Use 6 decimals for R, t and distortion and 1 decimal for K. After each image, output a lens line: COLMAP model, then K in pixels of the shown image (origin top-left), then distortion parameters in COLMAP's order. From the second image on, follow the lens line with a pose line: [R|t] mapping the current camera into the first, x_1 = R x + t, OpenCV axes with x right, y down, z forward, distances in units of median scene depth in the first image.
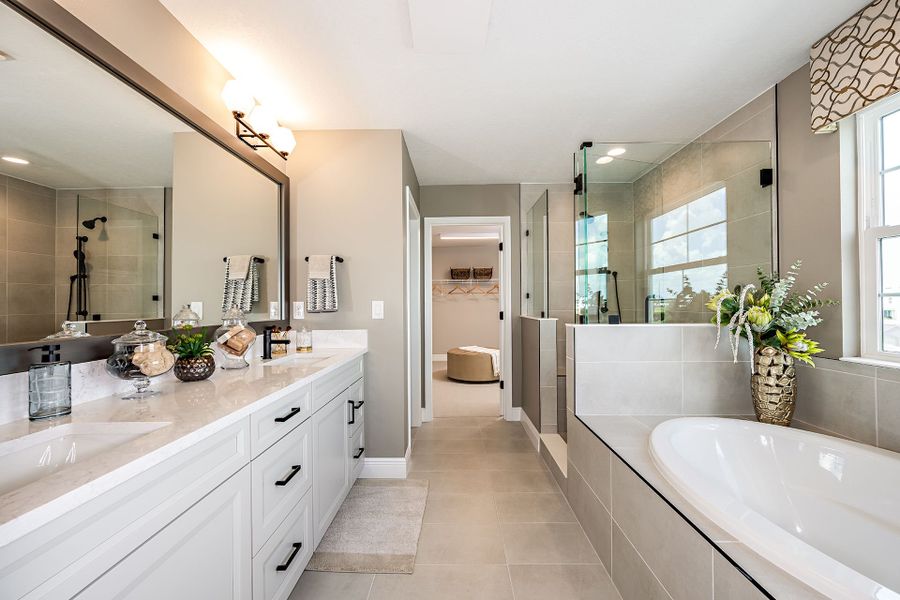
lens RADIAL K [[347.7, 0, 451.5], [0, 347.7, 303.2], [0, 0, 1]] dist [-0.000679, 0.000053]
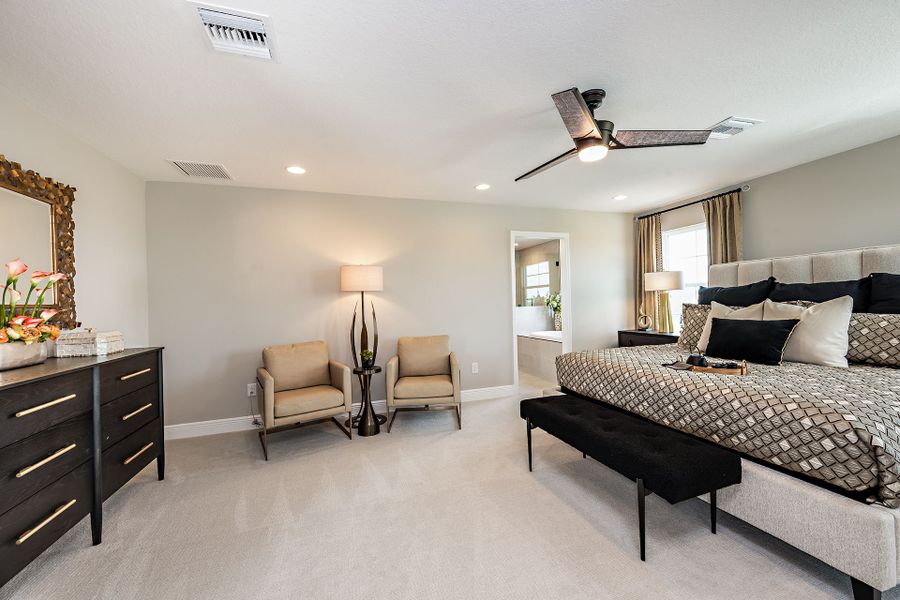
lens RADIAL K [[347.7, 0, 451.5], [0, 347.7, 303.2], [0, 0, 1]] dist [-0.000679, 0.000053]
pose [[0.941151, -0.027205, 0.336890, -1.281630], [0.024314, 0.999622, 0.012799, -0.037326], [-0.337111, -0.003855, 0.941457, -1.933131]]
